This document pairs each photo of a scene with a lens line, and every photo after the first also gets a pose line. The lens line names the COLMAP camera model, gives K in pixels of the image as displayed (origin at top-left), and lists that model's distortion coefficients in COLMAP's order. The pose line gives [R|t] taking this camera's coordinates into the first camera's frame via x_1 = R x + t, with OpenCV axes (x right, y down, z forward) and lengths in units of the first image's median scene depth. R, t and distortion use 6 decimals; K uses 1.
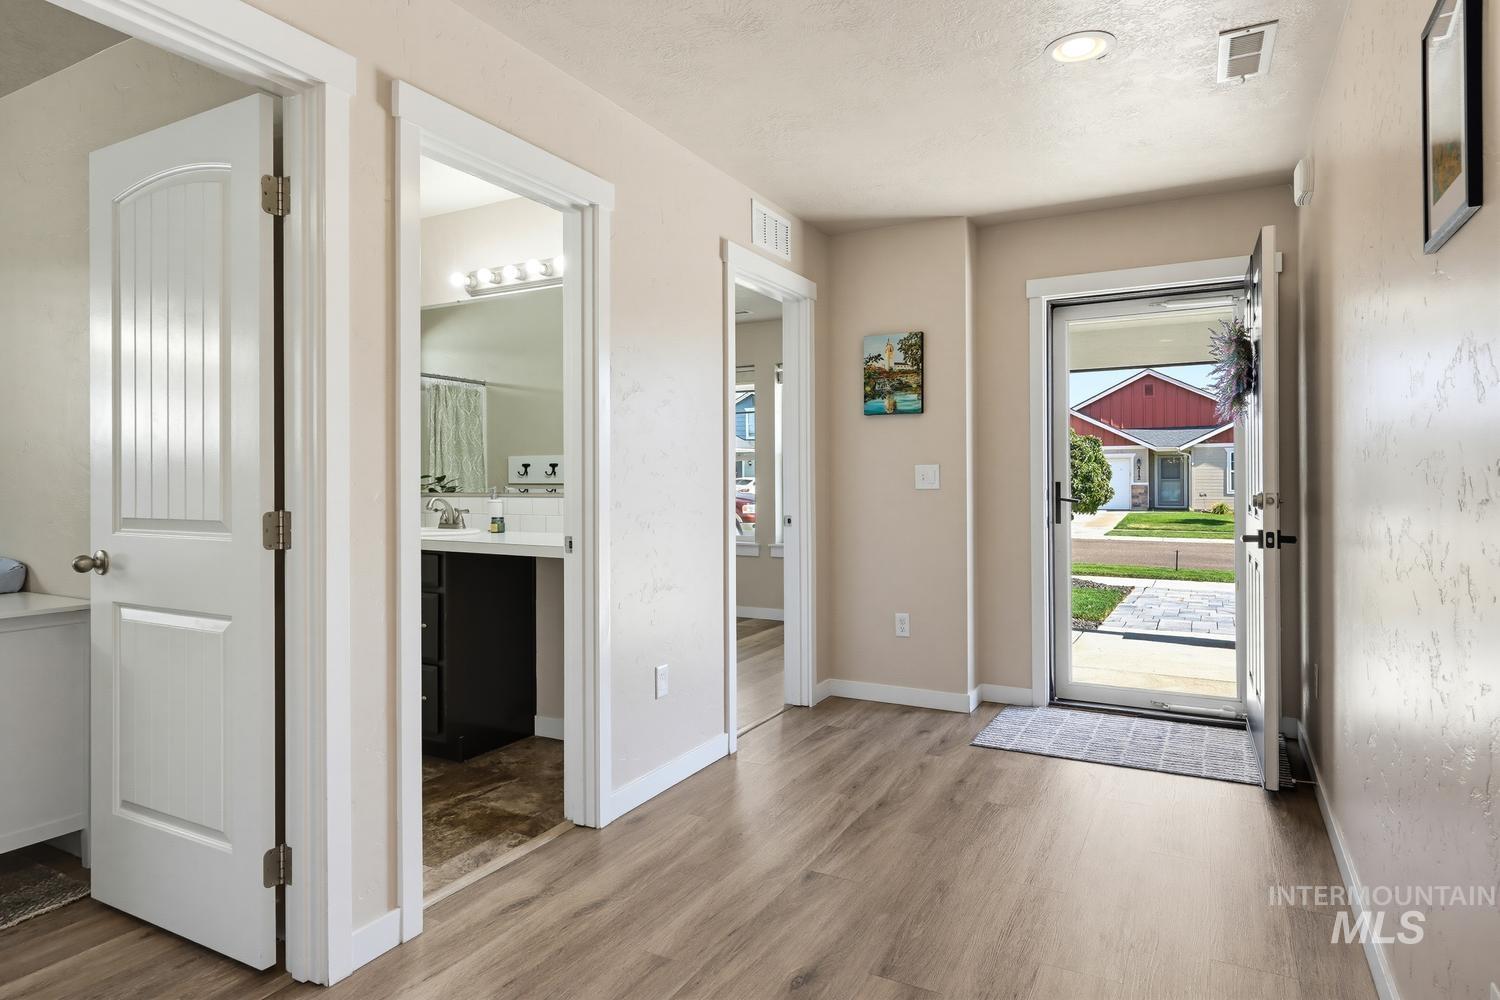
lens RADIAL K [[873.7, 0, 757.1], [0, 873.7, 495.3], [0, 0, 1]] dist [-0.016994, -0.000249]
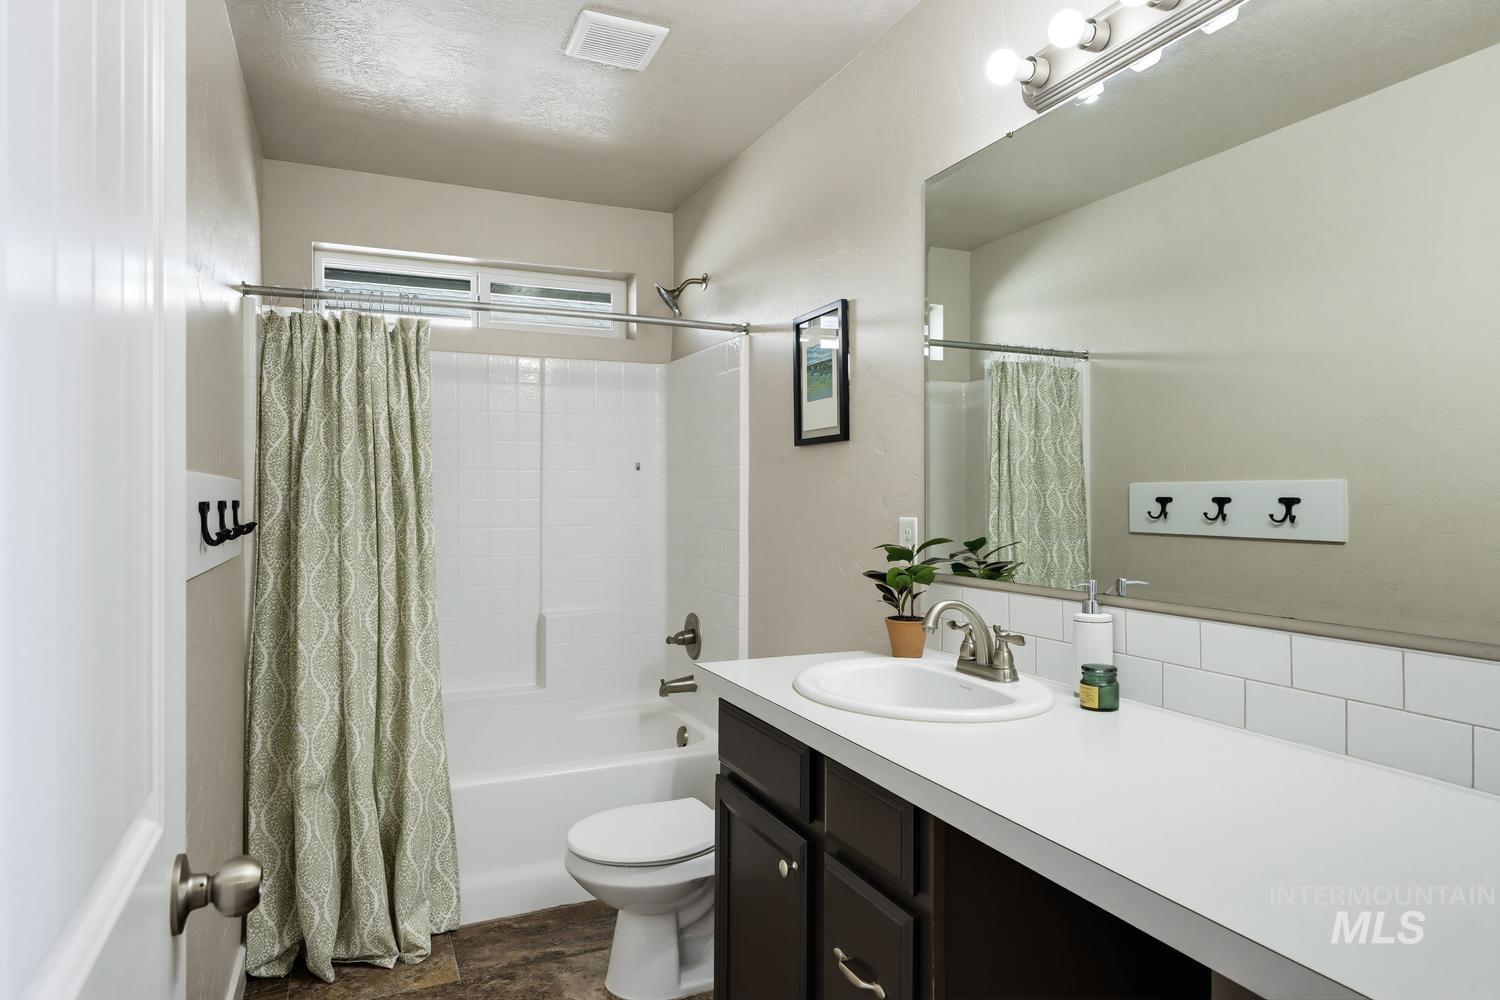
lens RADIAL K [[873.7, 0, 757.1], [0, 873.7, 495.3], [0, 0, 1]] dist [-0.016994, -0.000249]
pose [[0.776619, 0.002764, -0.629964, -0.126376], [-0.010762, 0.999903, -0.008881, -0.030686], [0.629878, 0.013677, 0.776574, 0.442337]]
